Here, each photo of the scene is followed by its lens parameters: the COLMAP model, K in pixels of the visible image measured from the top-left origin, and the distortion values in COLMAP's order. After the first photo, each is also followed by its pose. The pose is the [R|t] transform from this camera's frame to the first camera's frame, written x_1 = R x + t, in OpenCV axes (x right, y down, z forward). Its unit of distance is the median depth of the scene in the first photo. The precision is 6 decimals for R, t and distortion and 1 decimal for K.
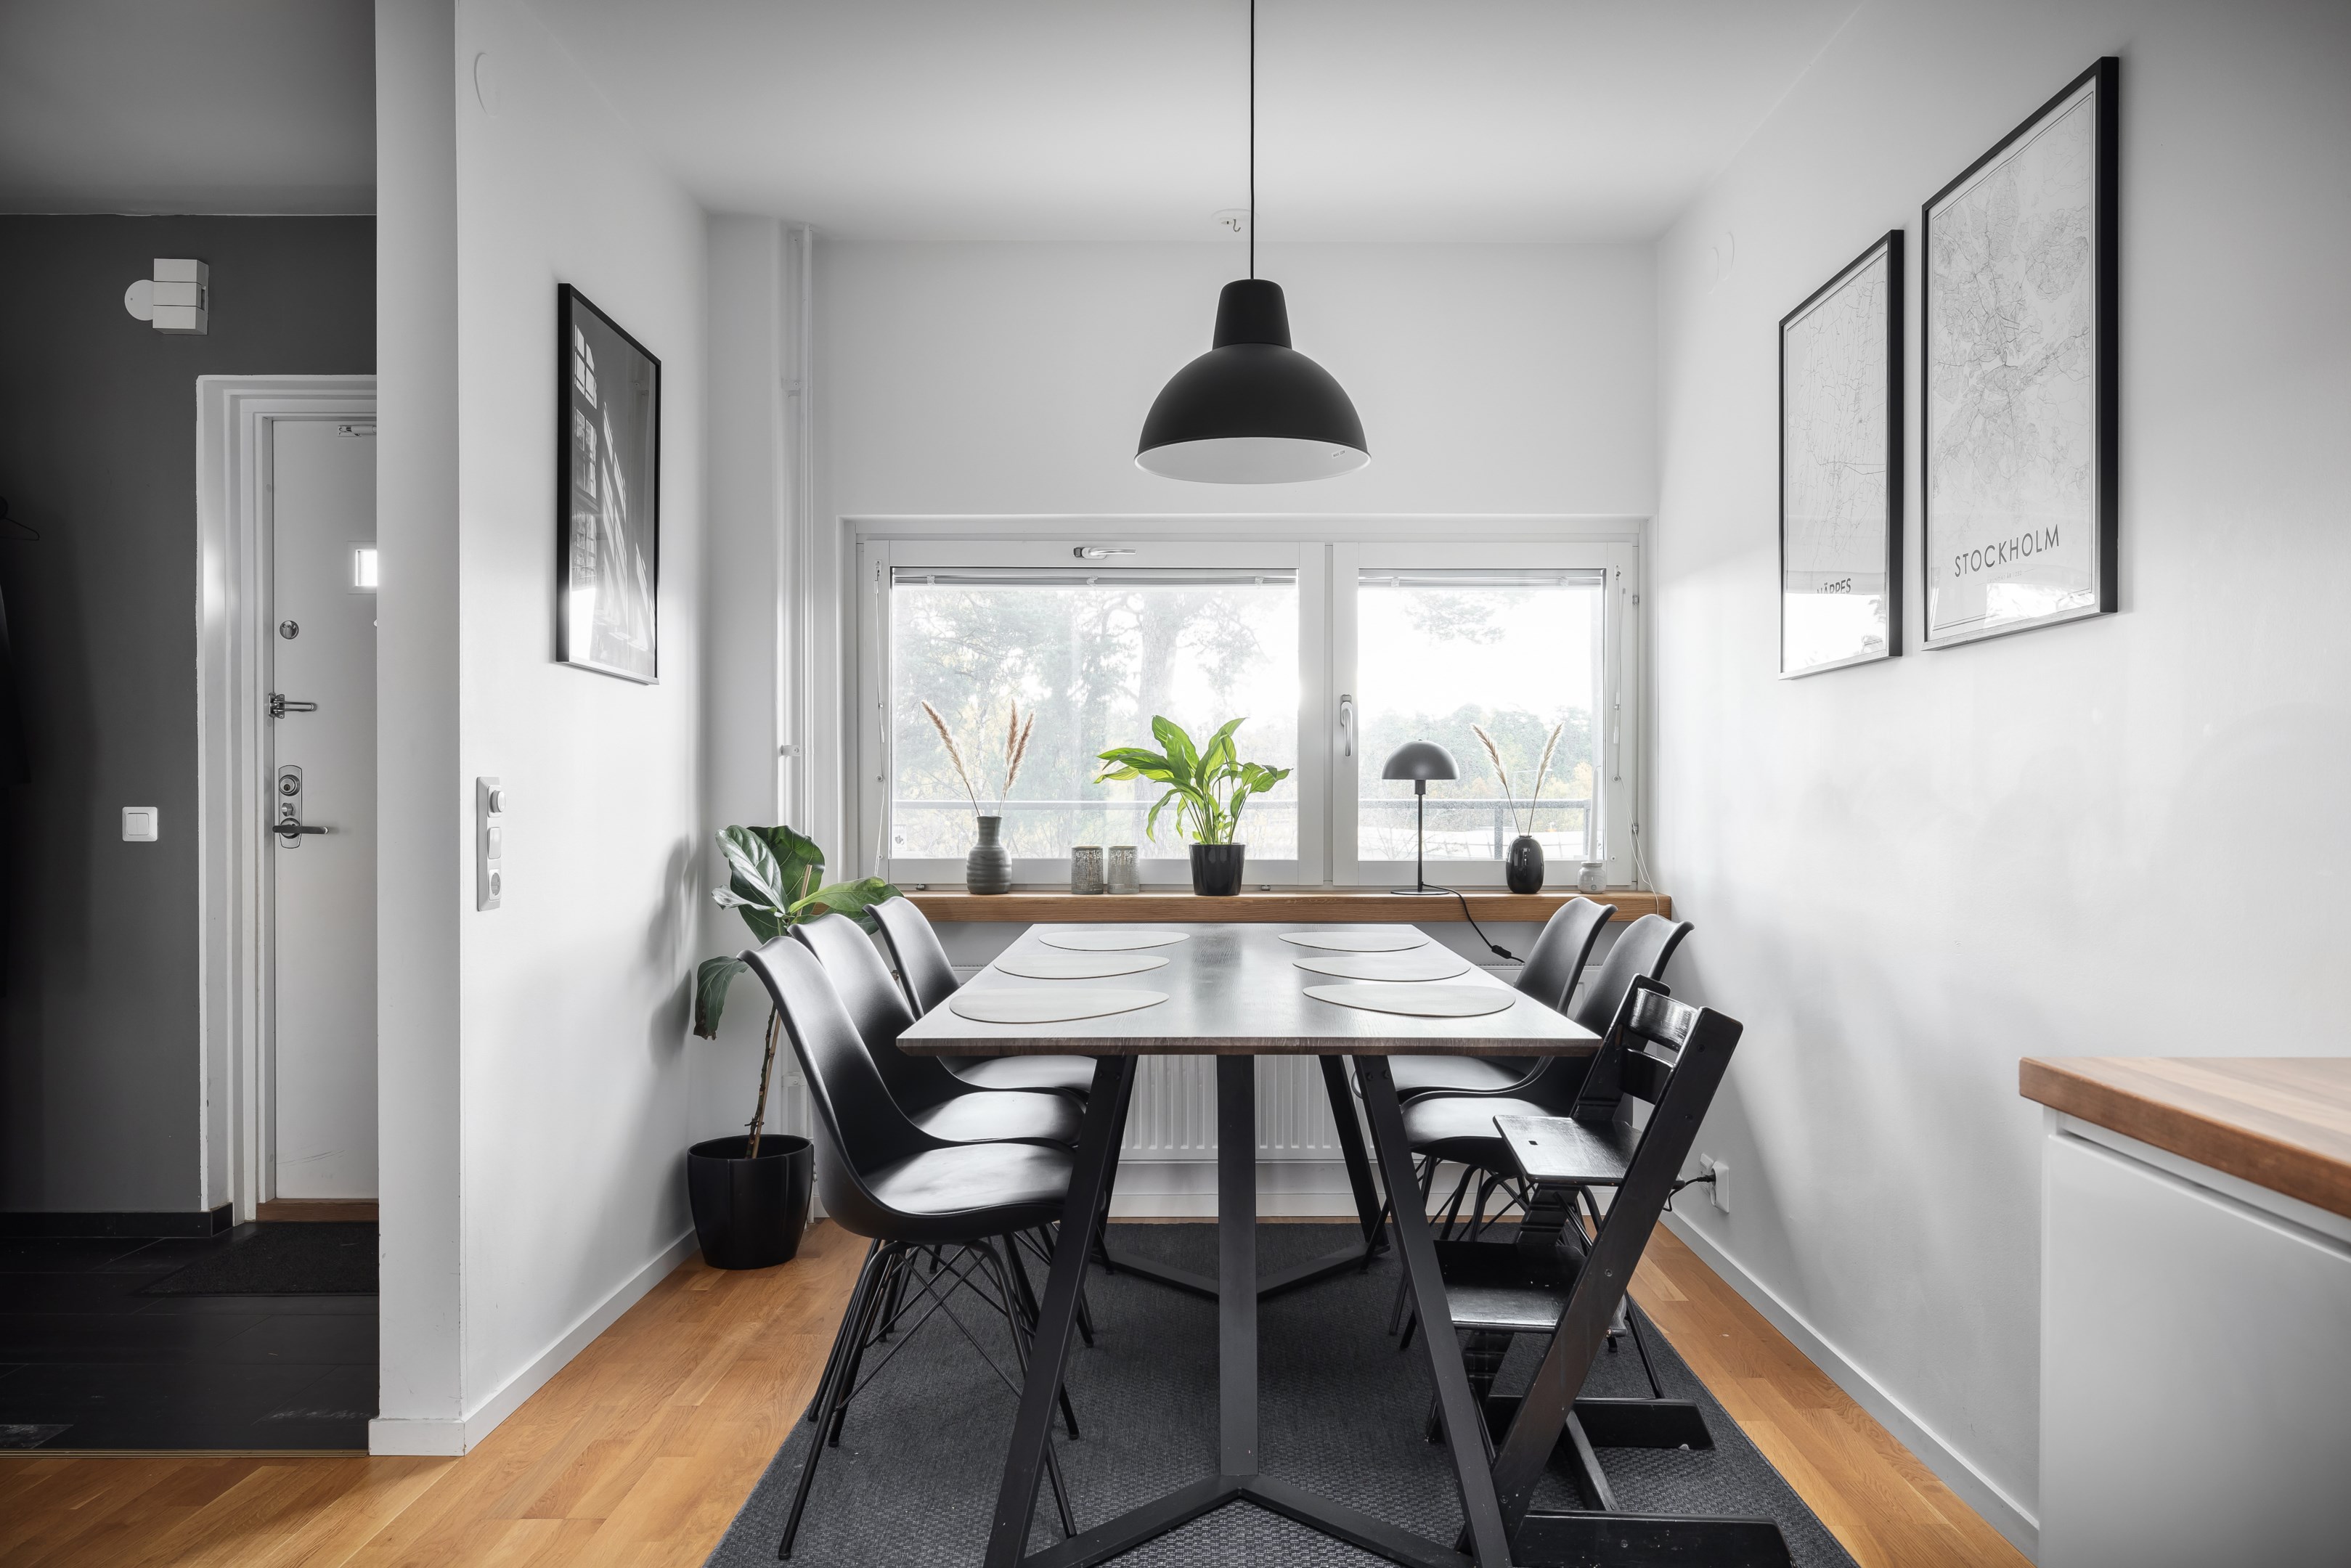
lens RADIAL K [[1600.7, 0, 1183.2], [0, 1600.7, 787.1], [0, 0, 1]] dist [0.005436, 0.000438]
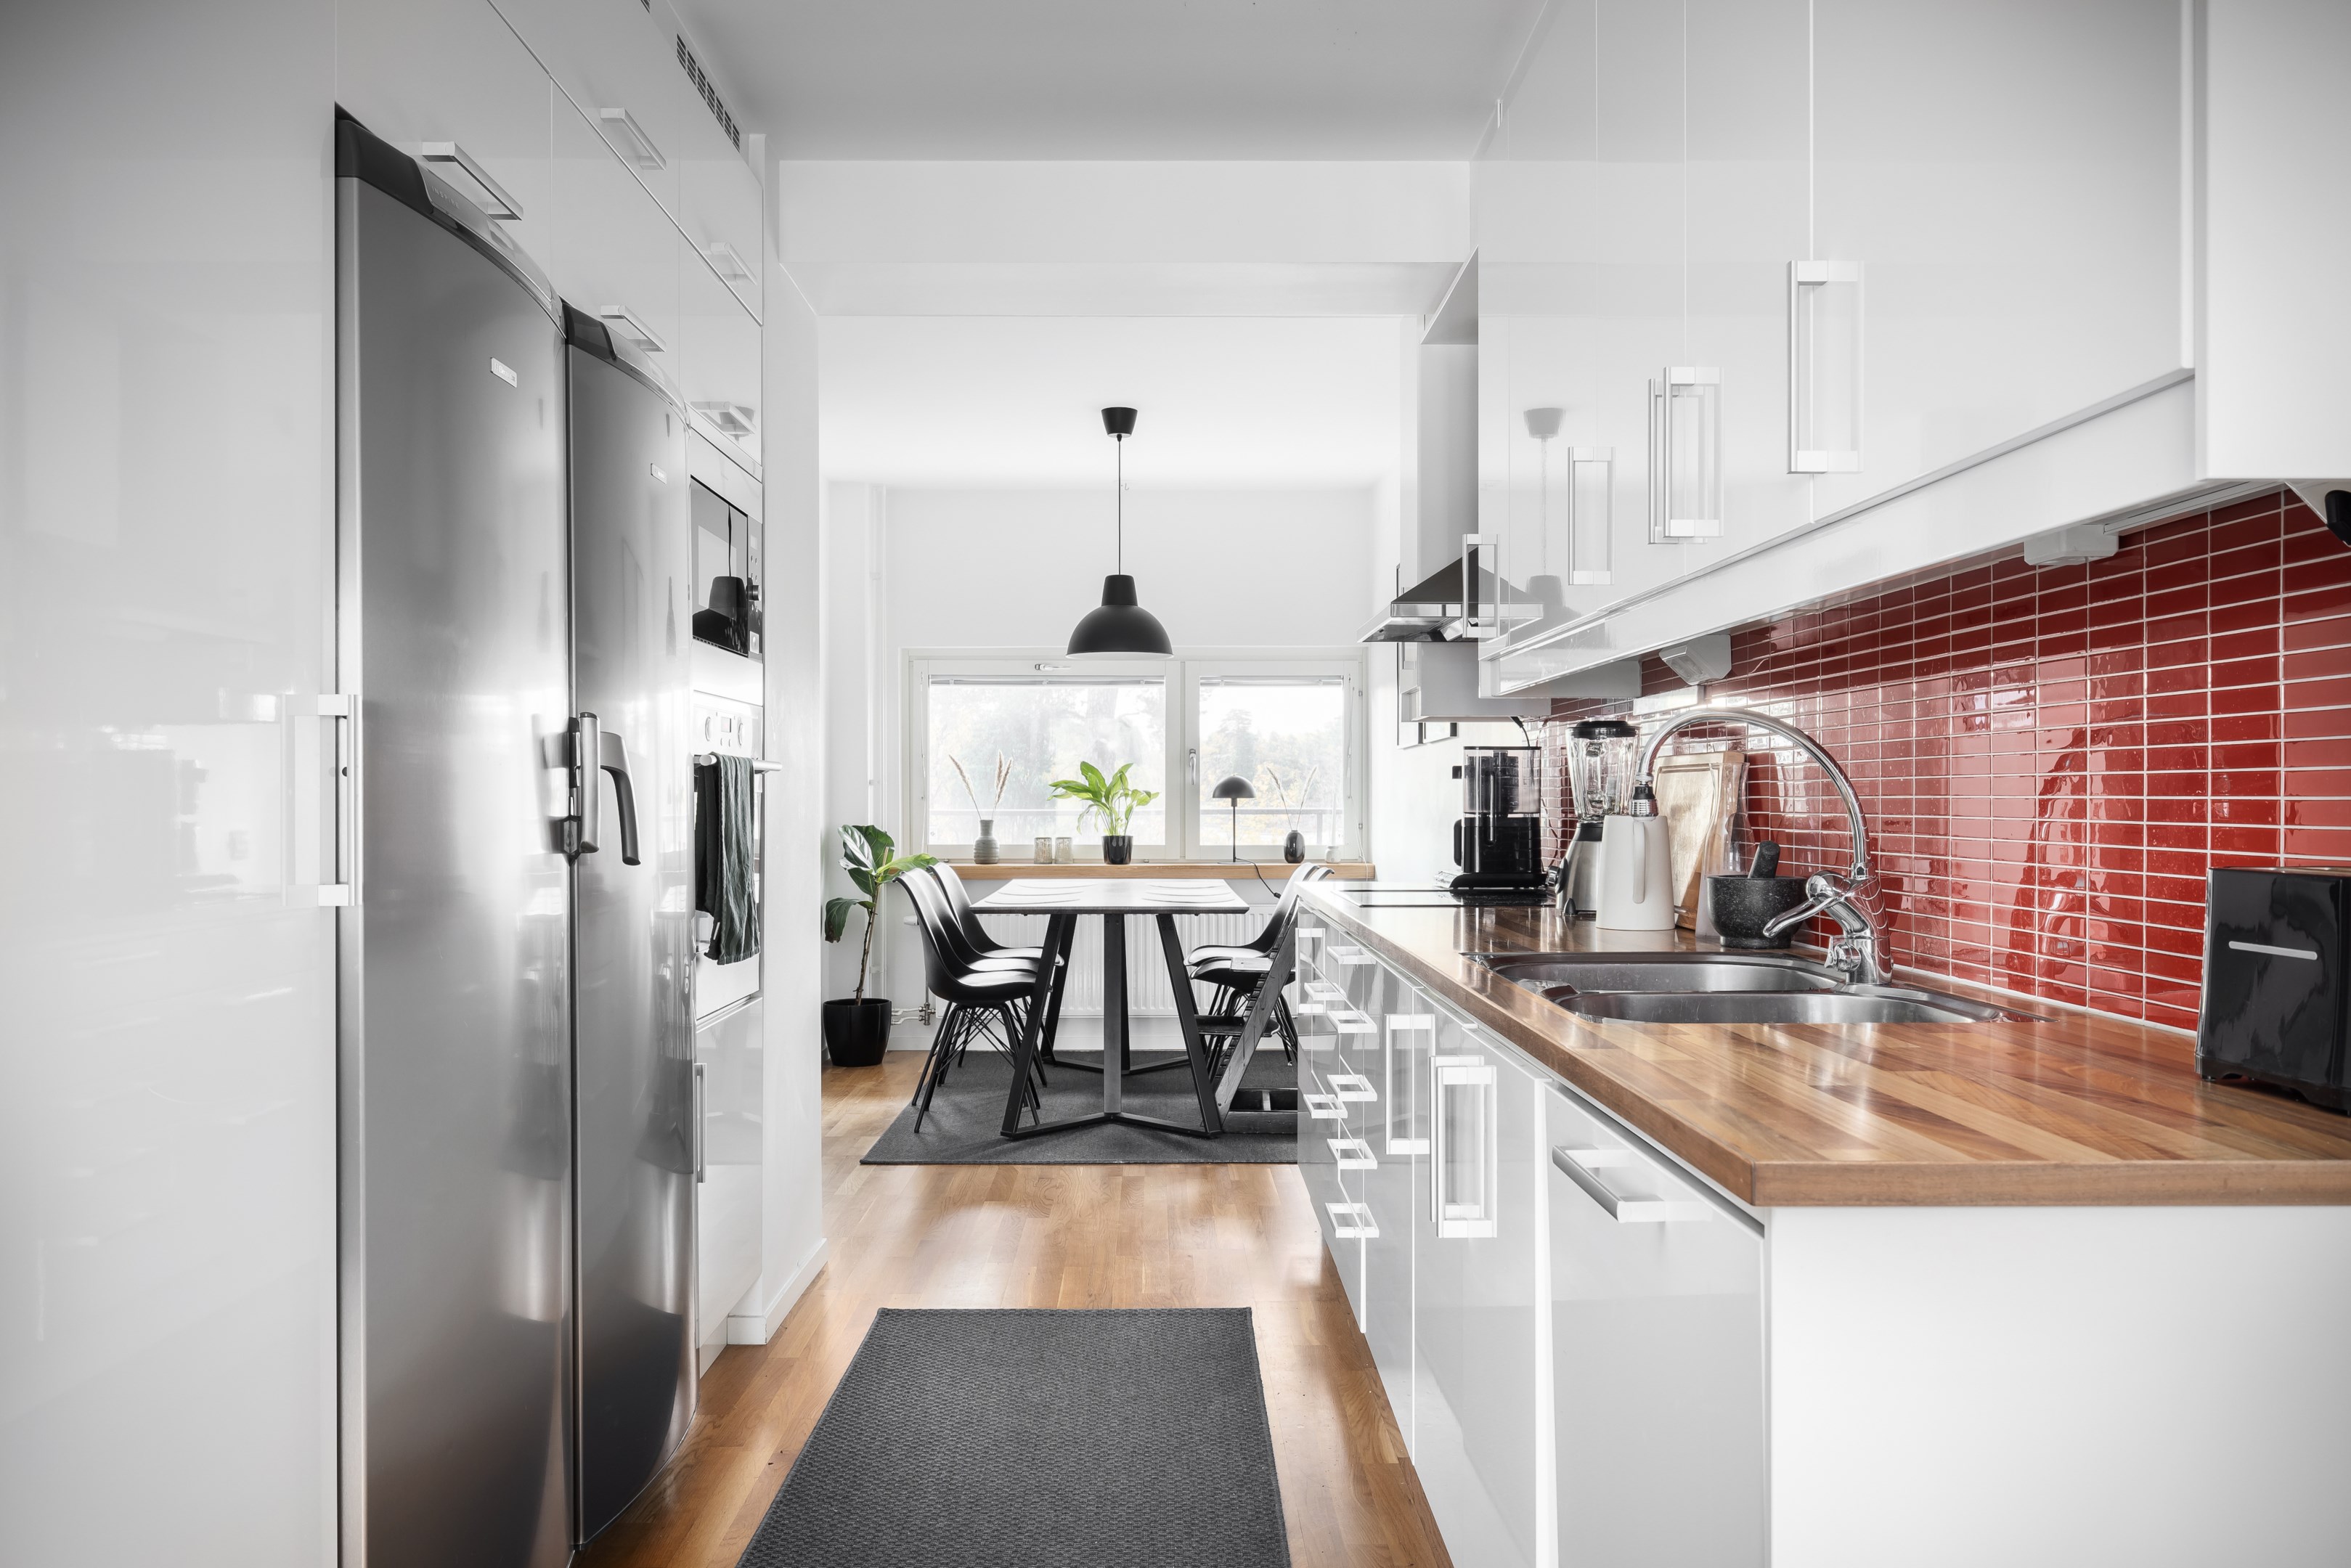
lens RADIAL K [[1703.4, 0, 1168.1], [0, 1703.4, 782.6], [0, 0, 1]] dist [-0.003382, -0.000062]
pose [[0.999805, -0.001539, 0.019668, 0.040196], [0.001784, 0.999921, -0.012428, 0.001447], [-0.019647, 0.012461, 0.999729, -0.865002]]
